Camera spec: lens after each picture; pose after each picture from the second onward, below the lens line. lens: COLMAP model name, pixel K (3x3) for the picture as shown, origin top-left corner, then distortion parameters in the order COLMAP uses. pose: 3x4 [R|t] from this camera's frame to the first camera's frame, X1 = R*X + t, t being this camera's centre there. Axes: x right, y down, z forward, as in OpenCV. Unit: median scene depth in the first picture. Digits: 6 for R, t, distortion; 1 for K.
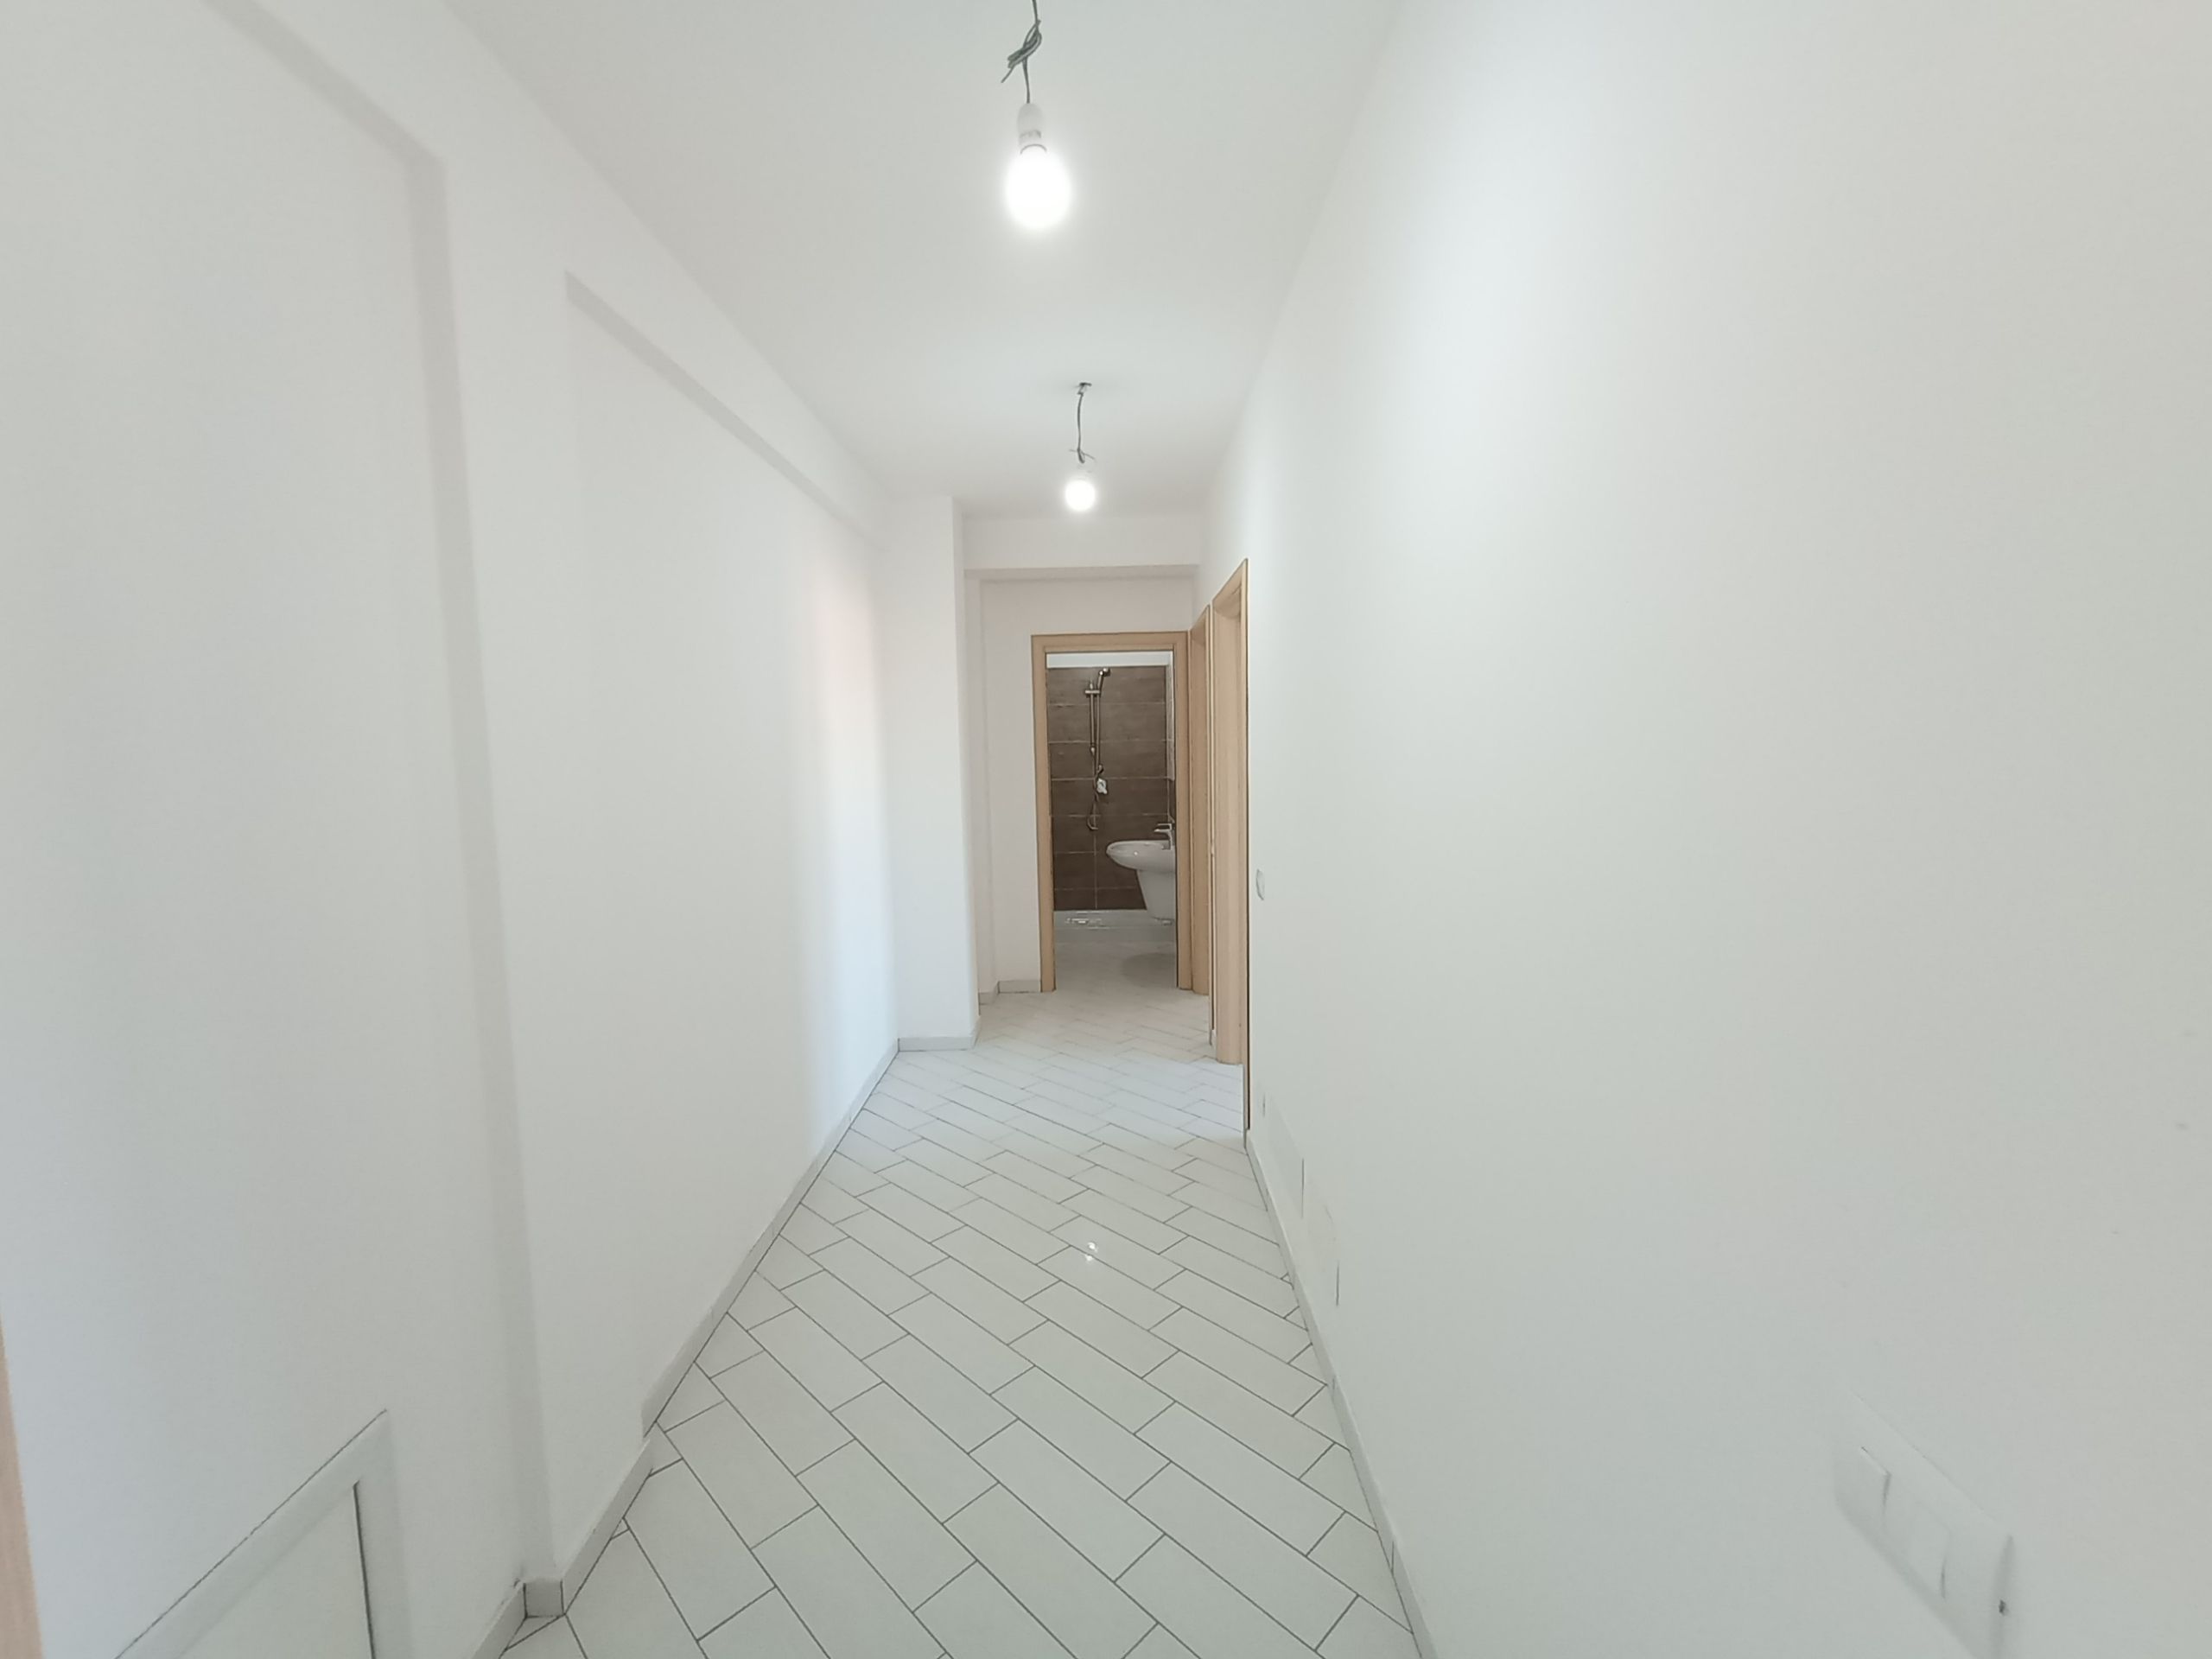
lens RADIAL K [[932.3, 0, 1096.7], [0, 932.3, 828.0], [0, 0, 1]] dist [0.004121, -0.001309]
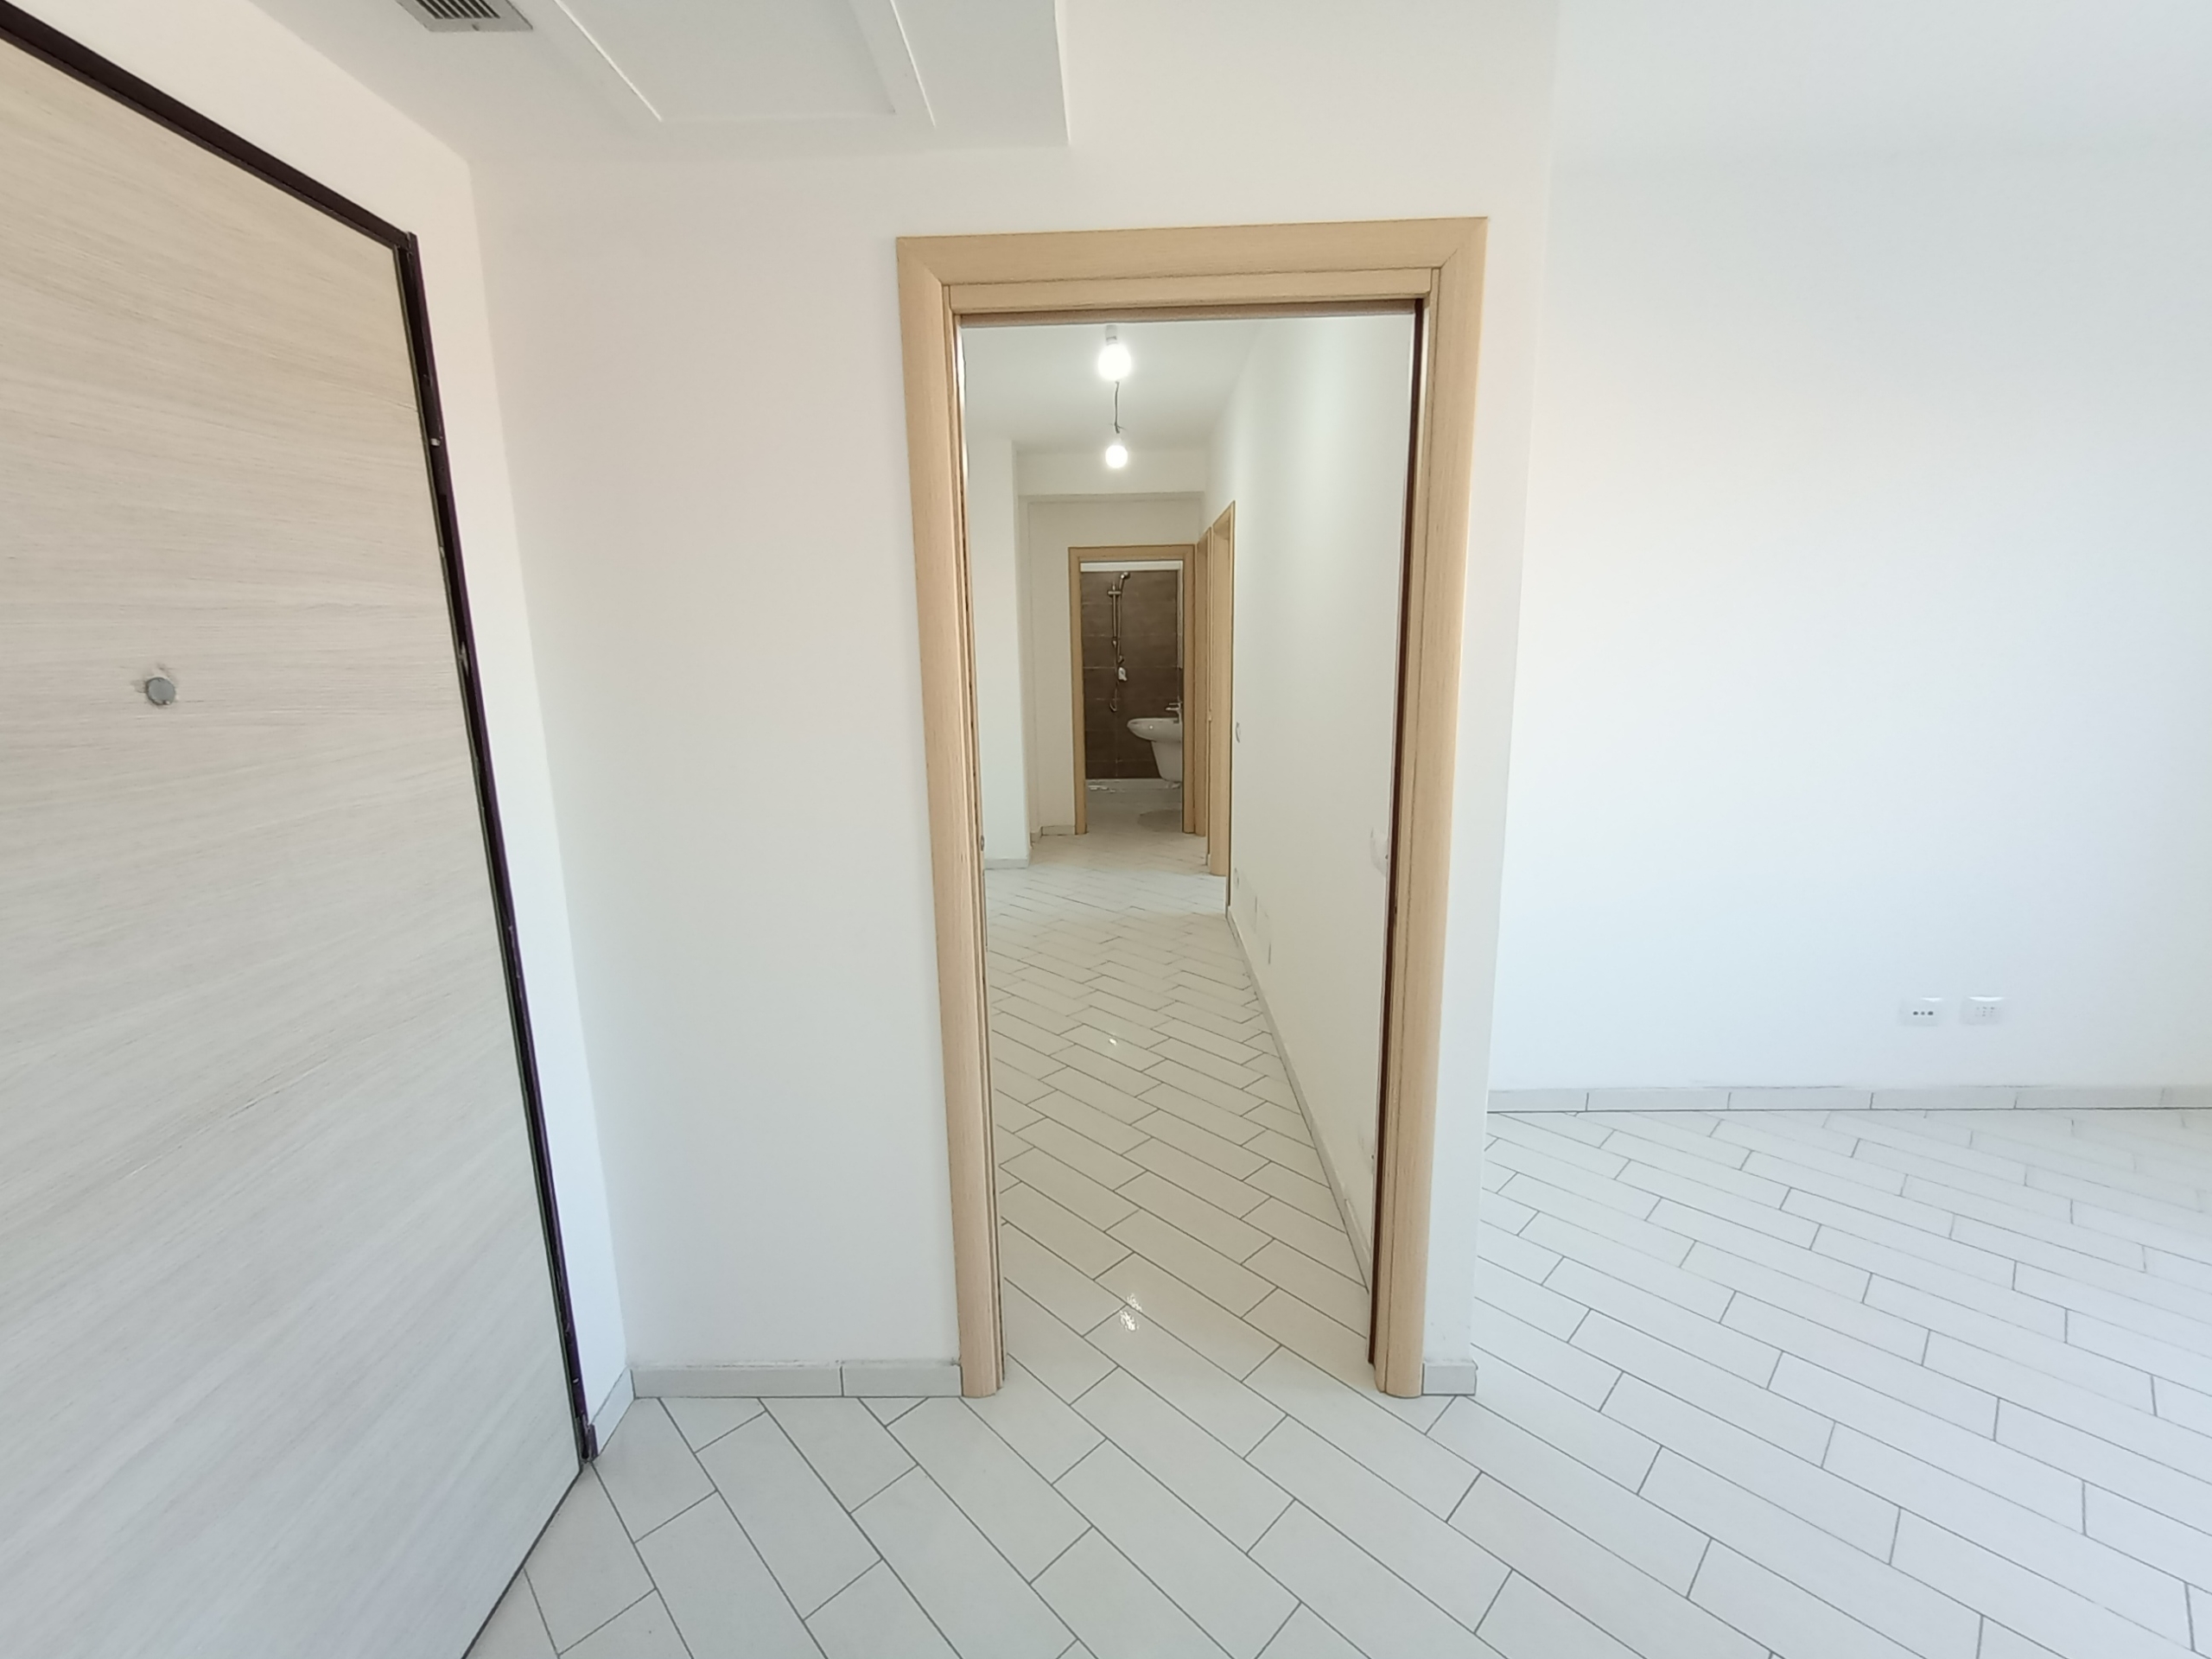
lens RADIAL K [[932.3, 0, 1097.3], [0, 932.3, 833.1], [0, 0, 1]] dist [0.004121, -0.001309]
pose [[0.999931, 0.003480, -0.011234, -0.016468], [-0.002211, 0.993814, 0.111031, 0.033318], [0.011551, -0.110999, 0.993753, -0.271617]]
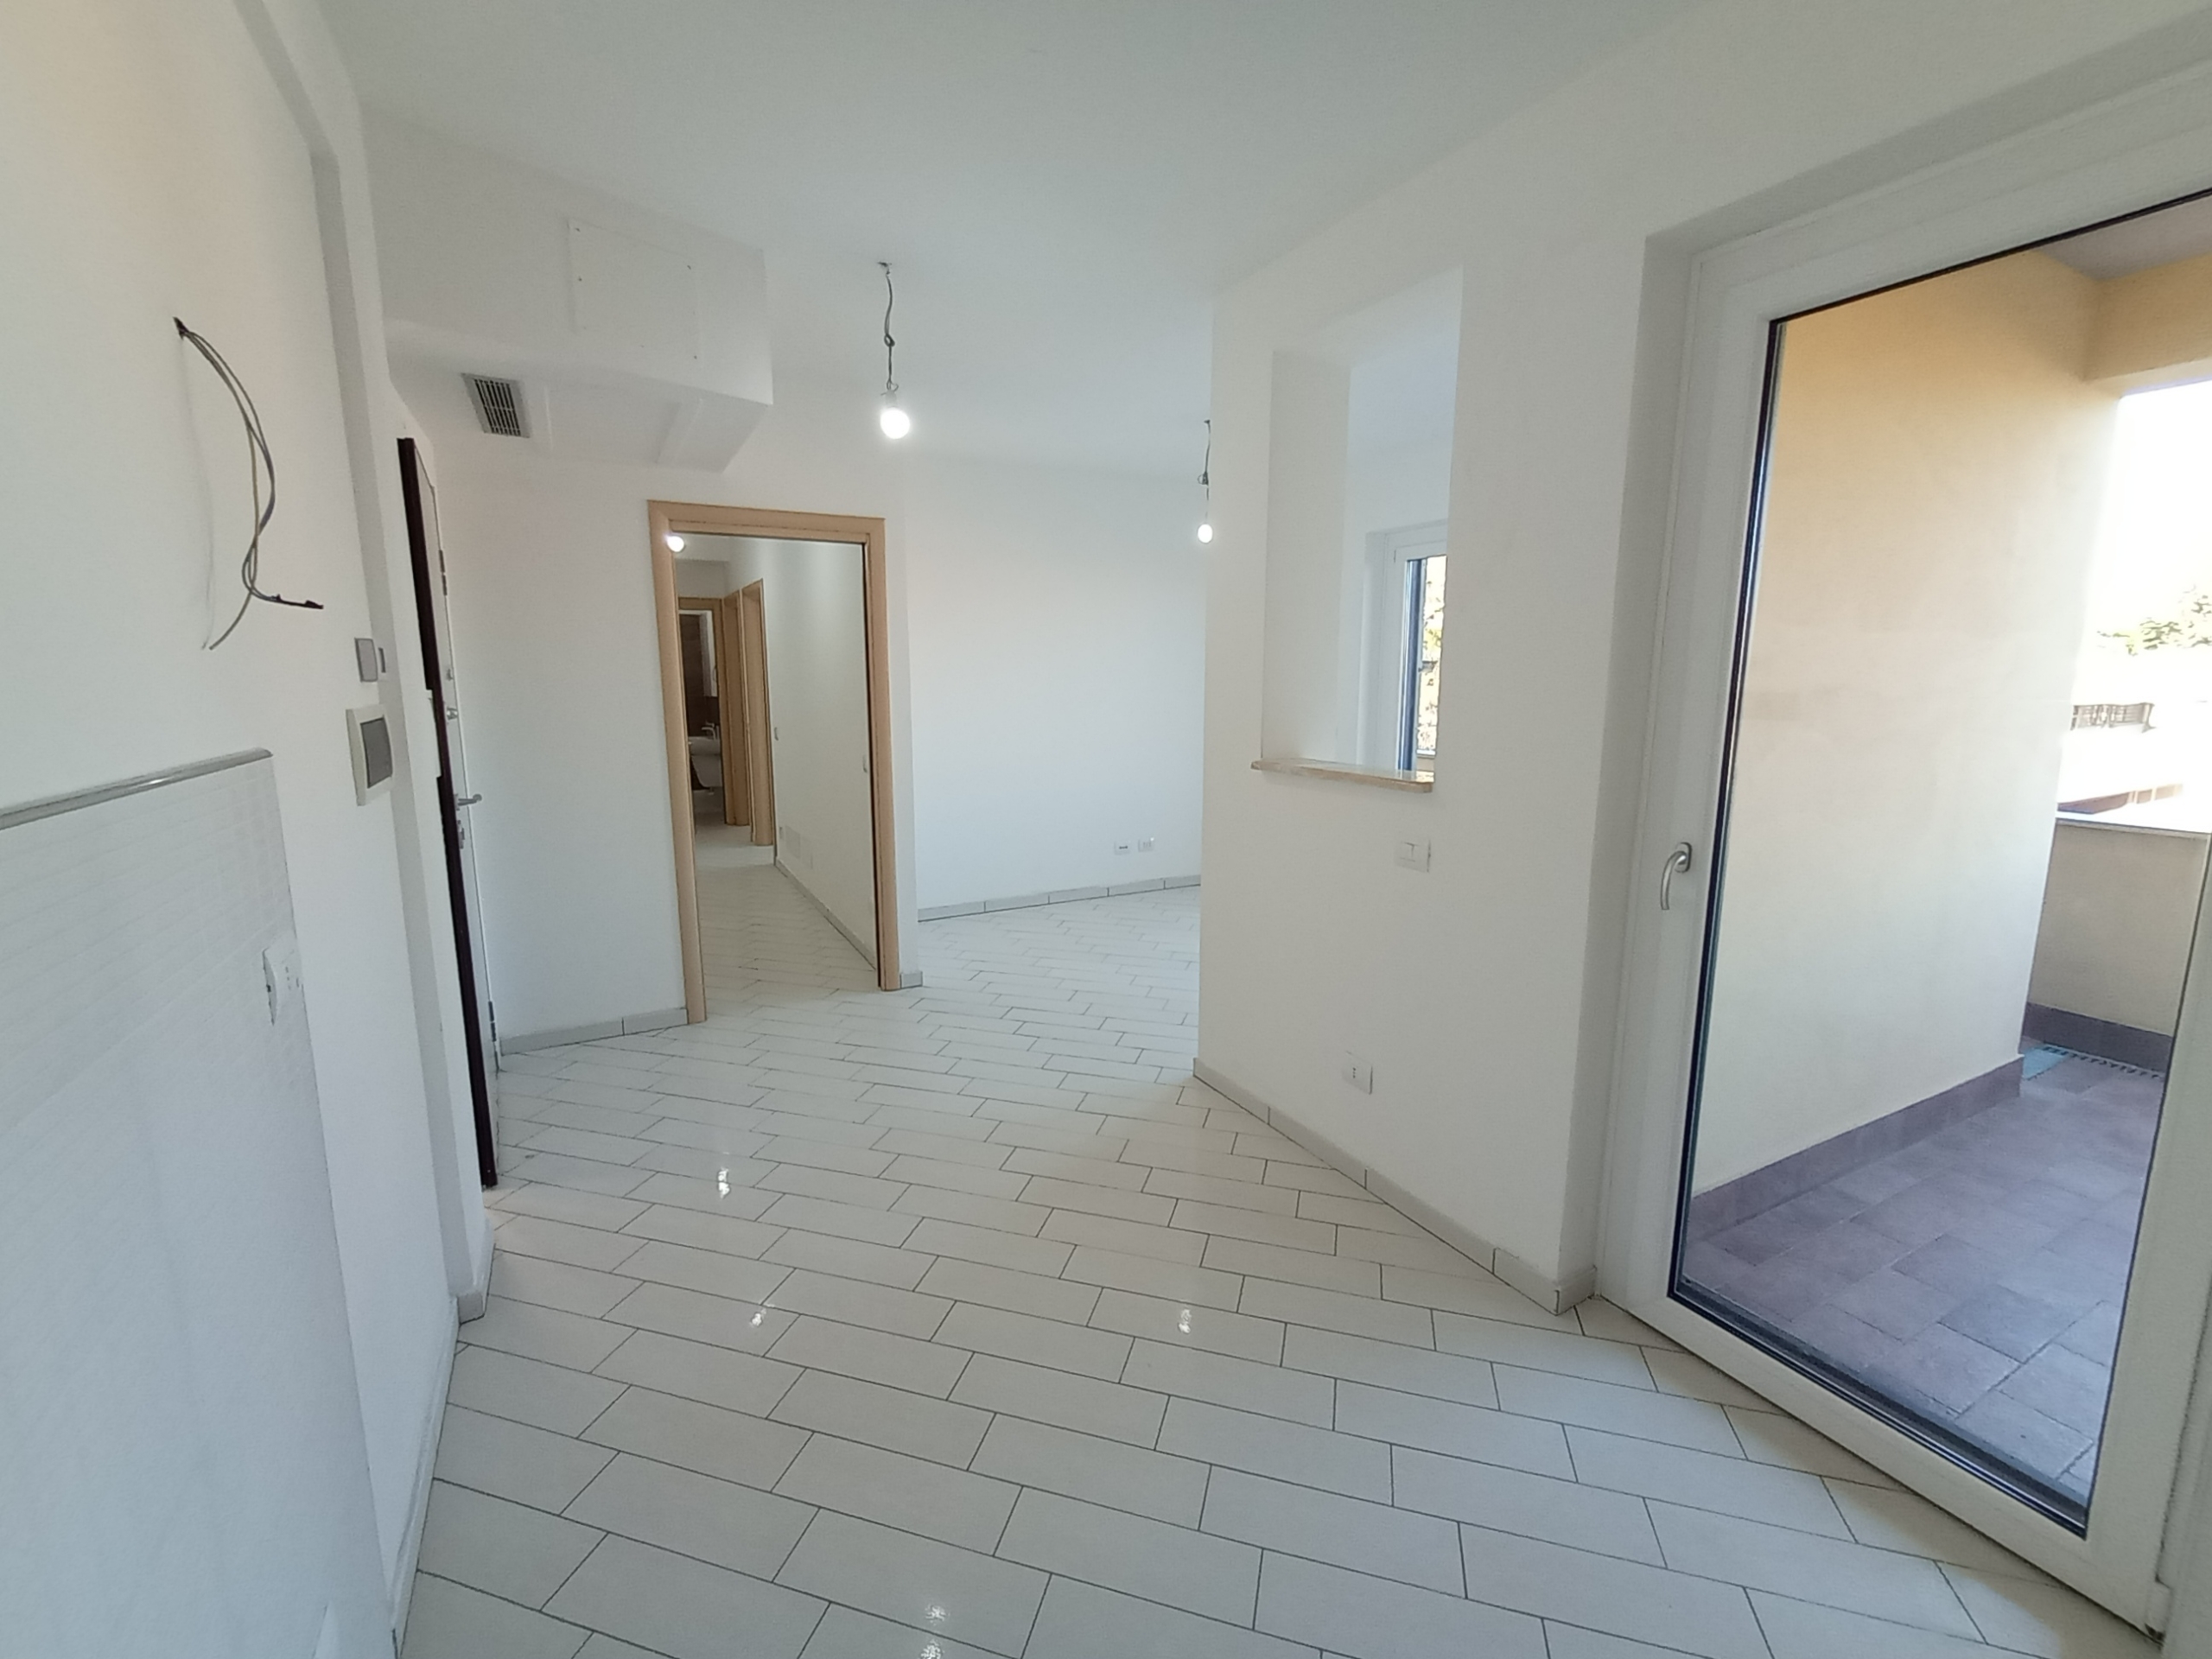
lens RADIAL K [[932.3, 0, 1103.6], [0, 932.3, 825.1], [0, 0, 1]] dist [0.004121, -0.001309]
pose [[0.871917, -0.057330, 0.486285, -0.131212], [0.026497, 0.997191, 0.070055, 0.081600], [-0.488936, -0.048197, 0.870987, -0.731114]]
